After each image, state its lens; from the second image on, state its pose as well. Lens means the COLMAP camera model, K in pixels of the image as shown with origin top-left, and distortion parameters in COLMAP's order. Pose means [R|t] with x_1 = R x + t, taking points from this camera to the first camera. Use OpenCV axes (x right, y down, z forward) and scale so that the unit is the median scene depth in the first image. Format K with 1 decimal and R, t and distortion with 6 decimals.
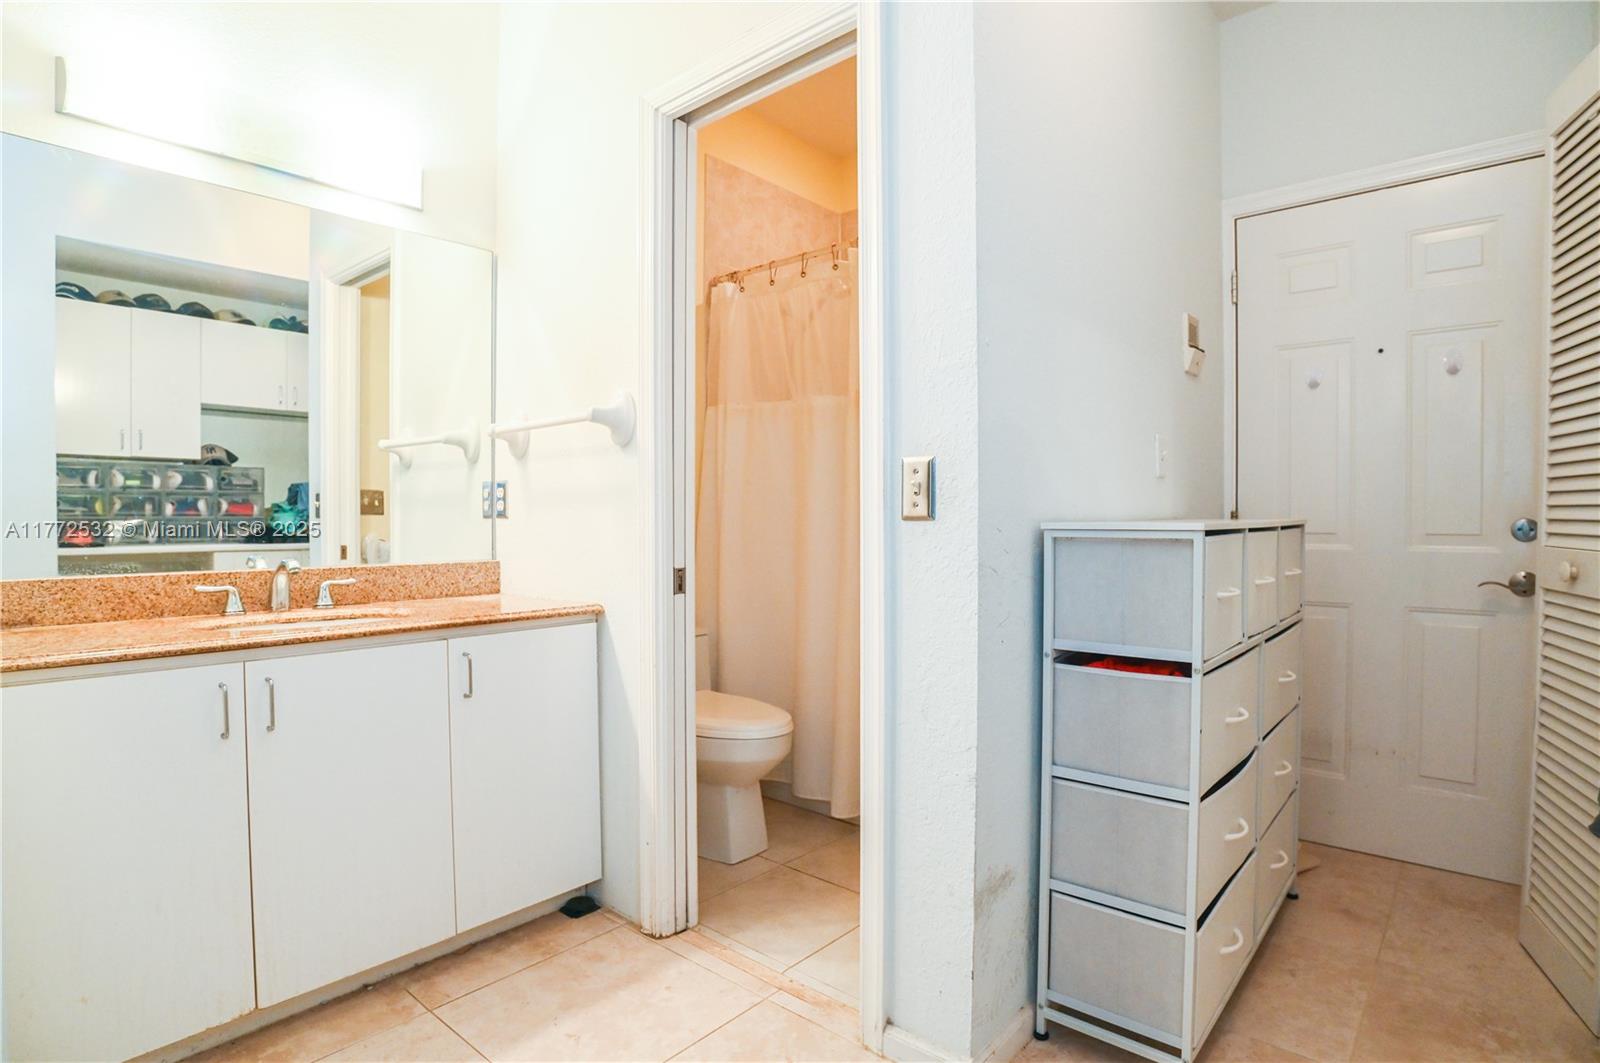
lens RADIAL K [[822.1, 0, 817.8], [0, 822.1, 531.8], [0, 0, 1]] dist [-0.051871, 0.000457]
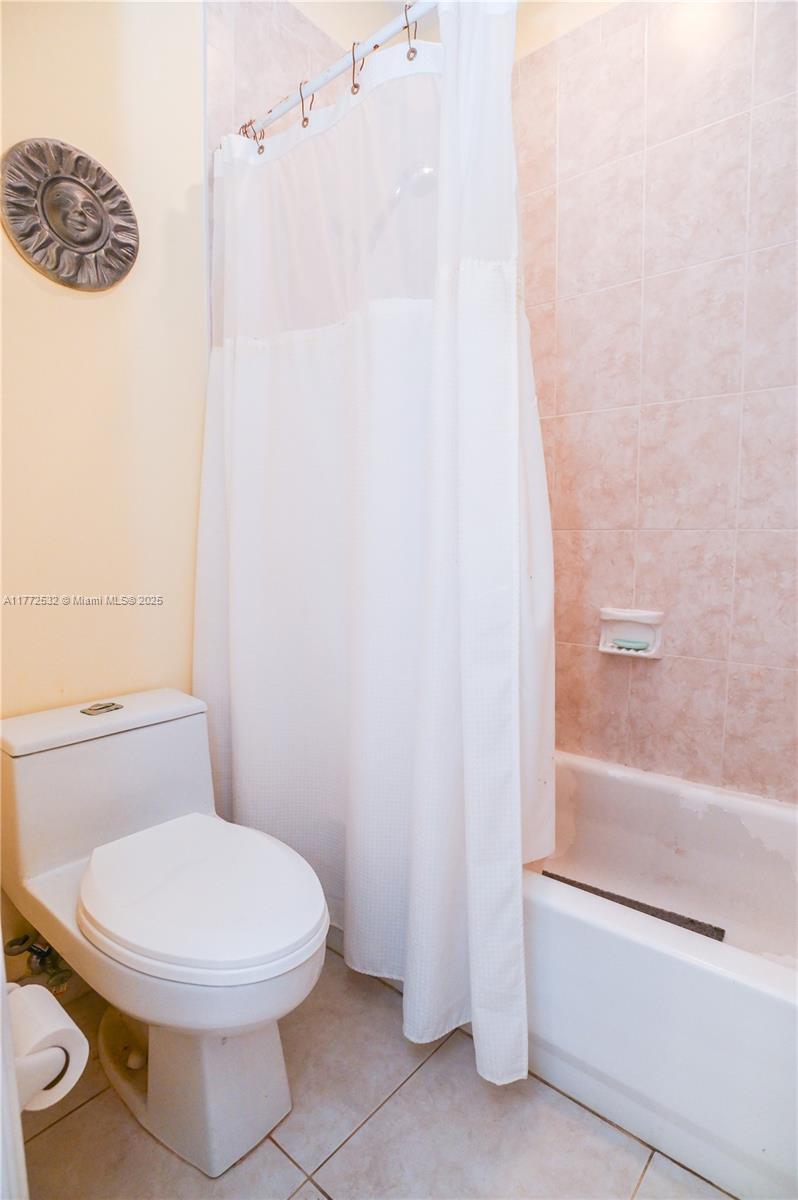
lens RADIAL K [[616.6, 0, 399.0], [0, 616.6, 600.0], [0, 0, 1]] dist [-0.051871, 0.000457]
pose [[0.999909, -0.000432, -0.013472, 0.019978], [0.001037, 0.998988, 0.044958, 0.023625], [0.013439, -0.044968, 0.998898, 0.666552]]
